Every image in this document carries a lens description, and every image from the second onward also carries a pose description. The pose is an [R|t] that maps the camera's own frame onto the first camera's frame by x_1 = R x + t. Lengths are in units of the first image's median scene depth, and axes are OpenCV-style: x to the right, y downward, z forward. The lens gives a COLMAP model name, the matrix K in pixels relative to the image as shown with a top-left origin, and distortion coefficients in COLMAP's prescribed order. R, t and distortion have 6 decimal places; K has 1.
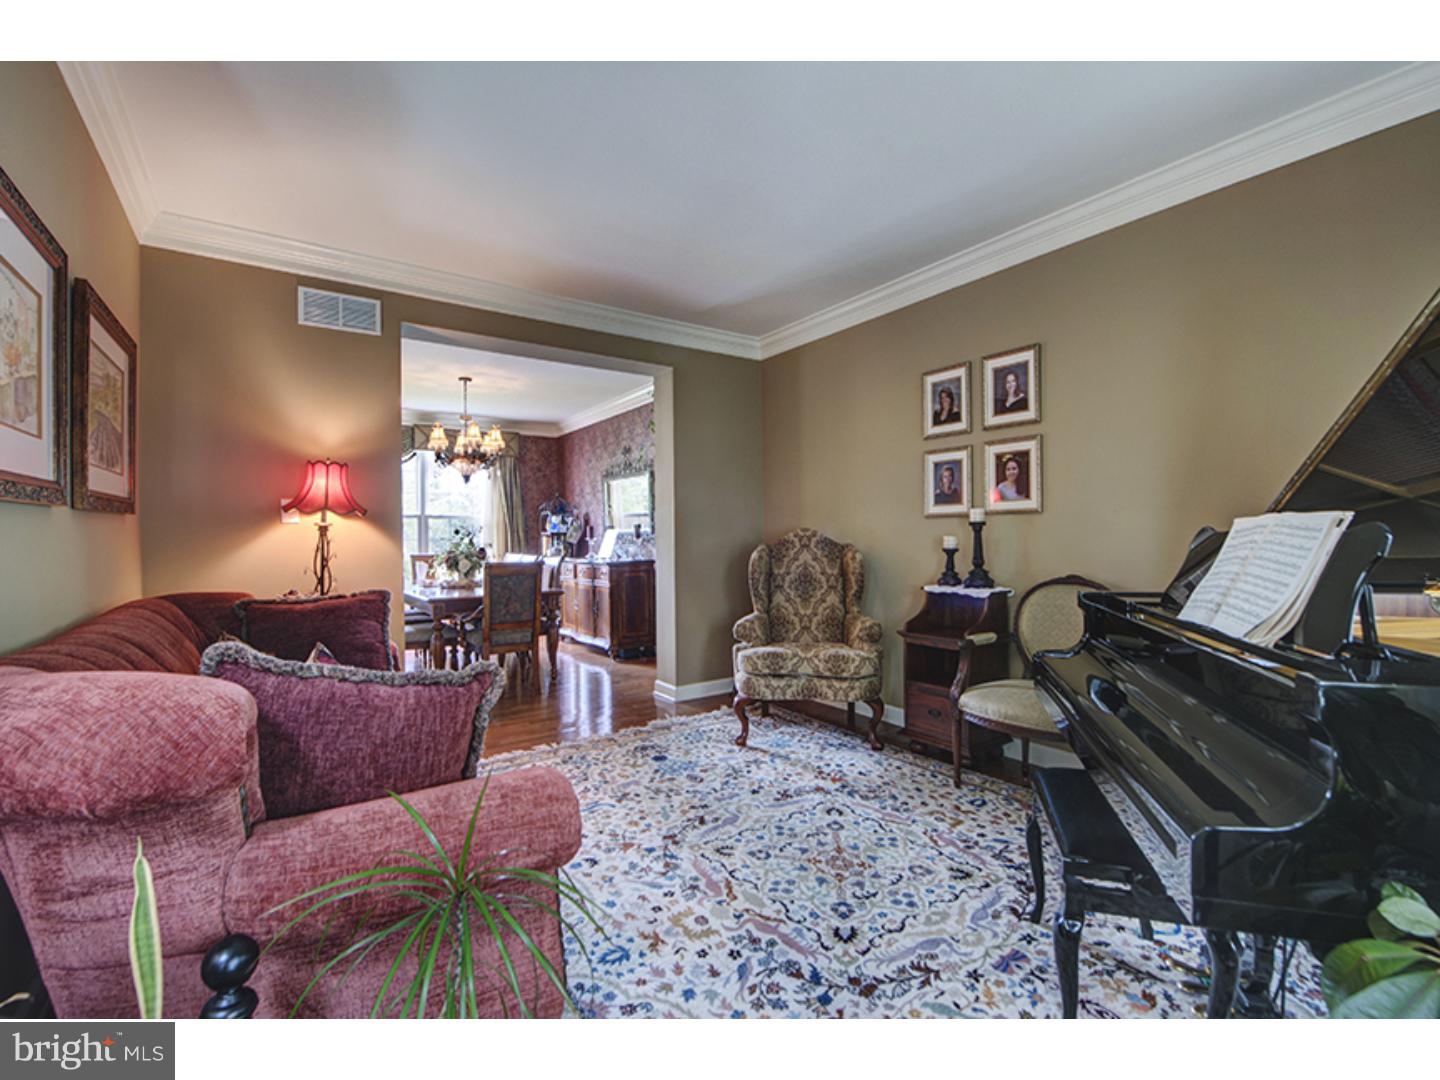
lens RADIAL K [[628.4, 0, 701.9], [0, 628.4, 535.7], [0, 0, 1]] dist [-0.013732, 0.000100]
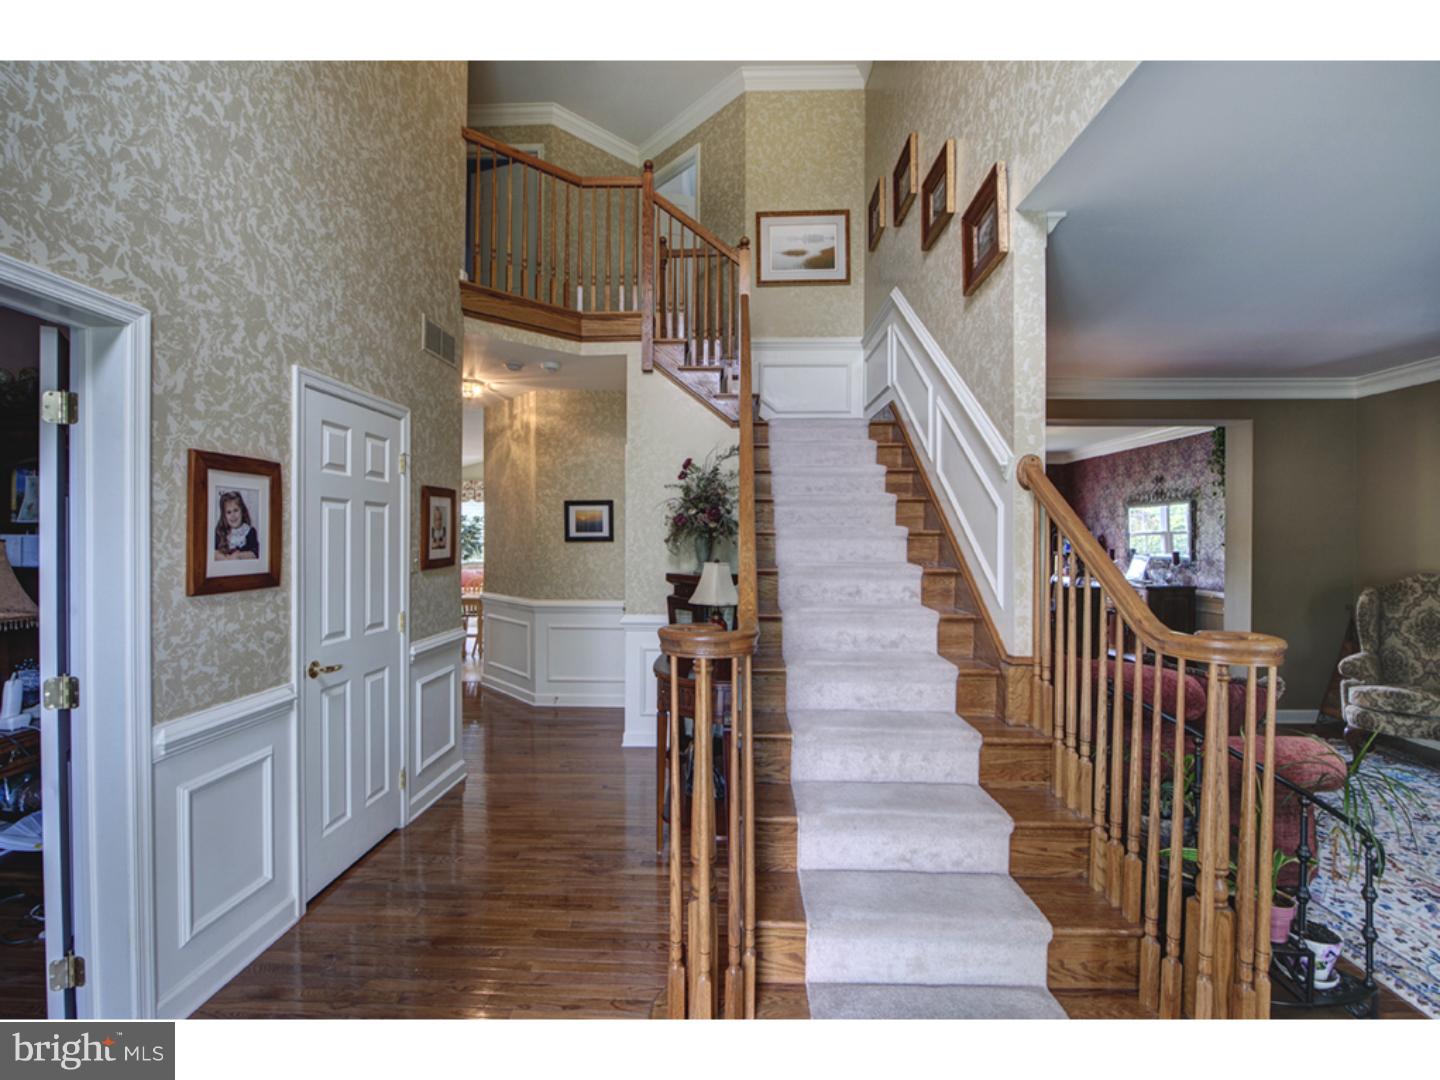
lens RADIAL K [[628.4, 0, 701.9], [0, 628.4, 535.7], [0, 0, 1]] dist [-0.013732, 0.000100]
pose [[0.811148, 0.016552, -0.584607, -0.151490], [-0.012202, 0.999861, 0.011378, -0.051998], [0.584714, -0.002096, 0.811237, -0.356227]]
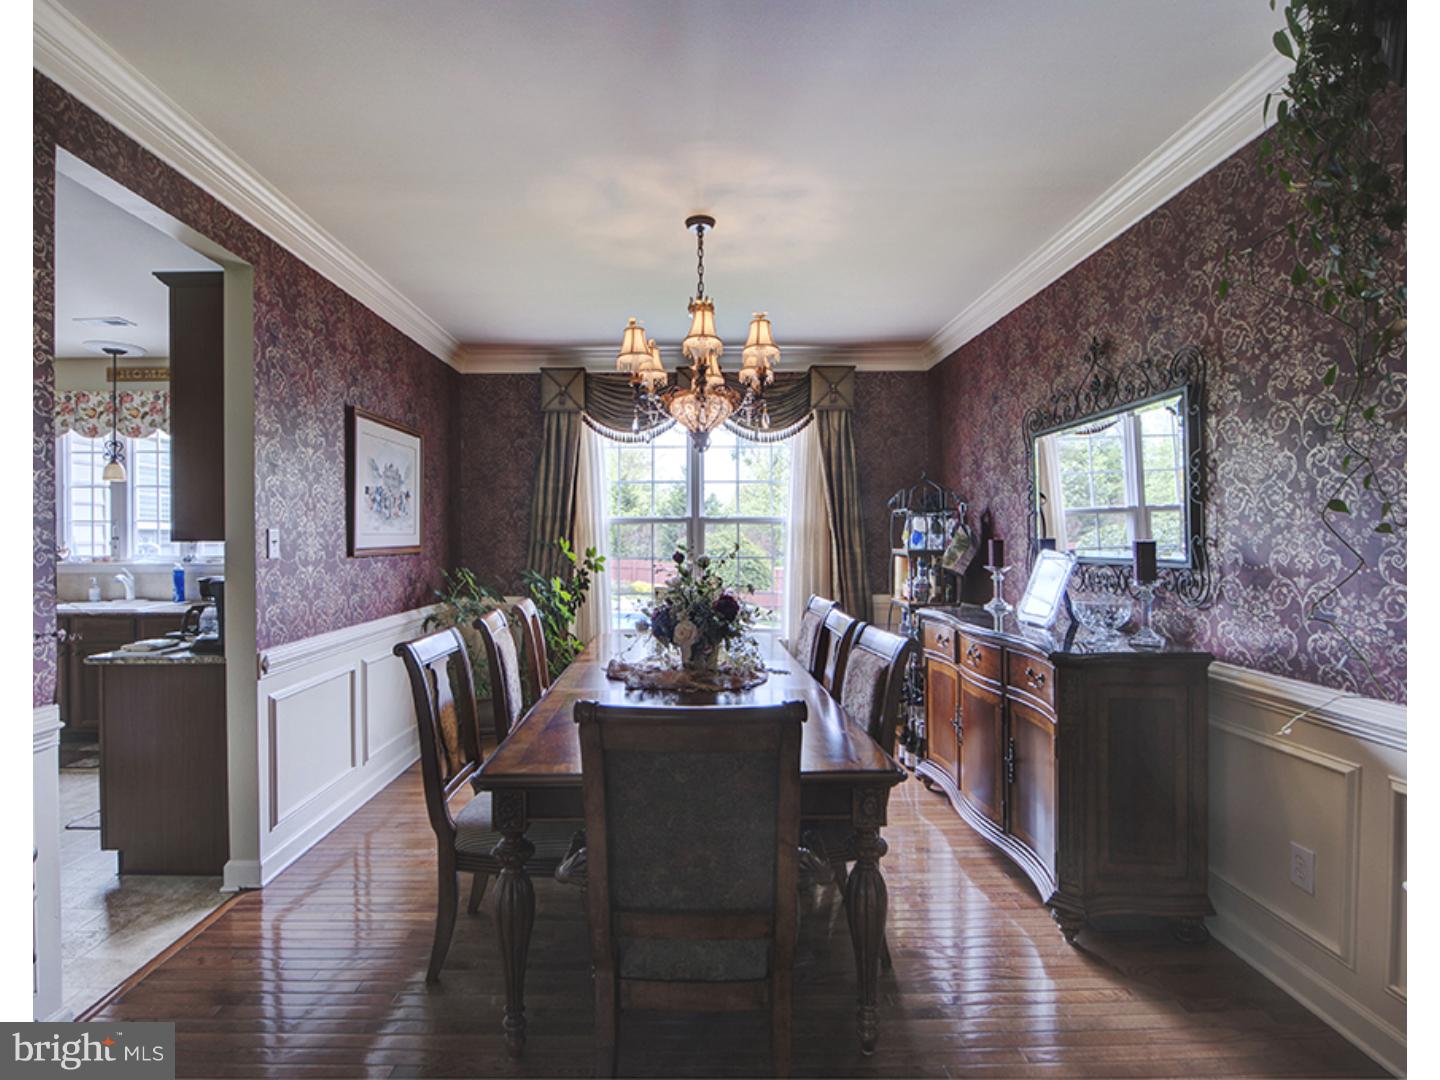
lens RADIAL K [[655.4, 0, 684.4], [0, 655.4, 534.4], [0, 0, 1]] dist [-0.001922, -0.000251]
pose [[0.817538, 0.006058, -0.575843, -0.113260], [-0.005398, 0.999981, 0.002856, -0.023899], [0.575849, 0.000773, 0.817556, 0.616203]]
